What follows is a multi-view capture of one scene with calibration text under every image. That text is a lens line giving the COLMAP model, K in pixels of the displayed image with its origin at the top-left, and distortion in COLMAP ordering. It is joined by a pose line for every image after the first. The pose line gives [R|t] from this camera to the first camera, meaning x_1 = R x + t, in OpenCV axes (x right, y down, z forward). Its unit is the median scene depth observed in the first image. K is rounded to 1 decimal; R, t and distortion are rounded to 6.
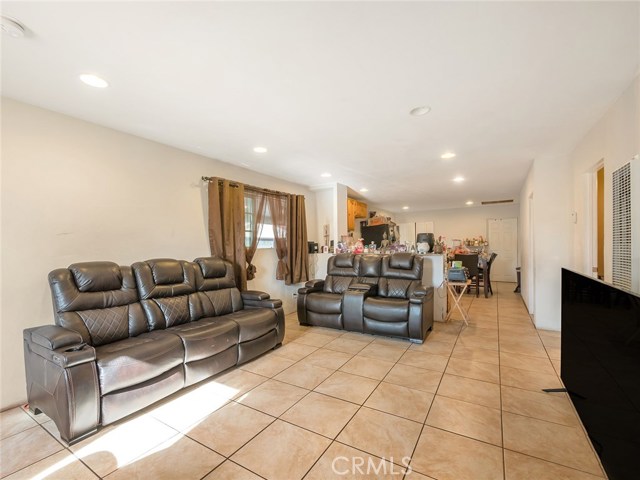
lens RADIAL K [[282.8, 0, 318.3], [0, 282.8, 250.2], [0, 0, 1]] dist [0.019946, 0.000021]
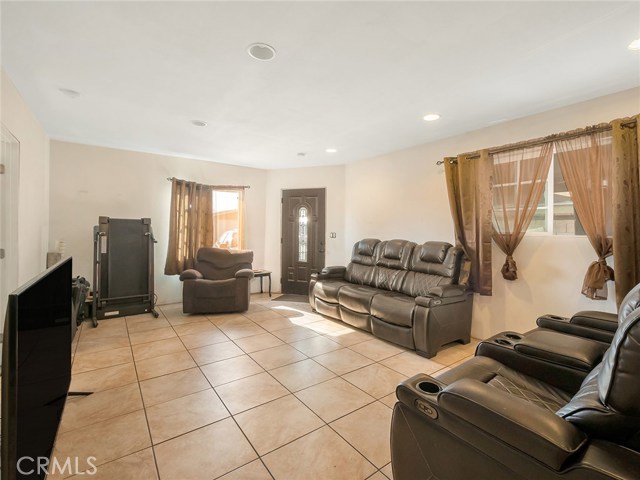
lens RADIAL K [[283.2, 0, 322.9], [0, 283.2, 236.0], [0, 0, 1]] dist [-0.000138, 0.000112]
pose [[-0.356347, 0.020333, -0.934132, 0.811461], [-0.020712, 0.999346, 0.029654, -0.020098], [0.934124, 0.029915, -0.355693, 1.163448]]
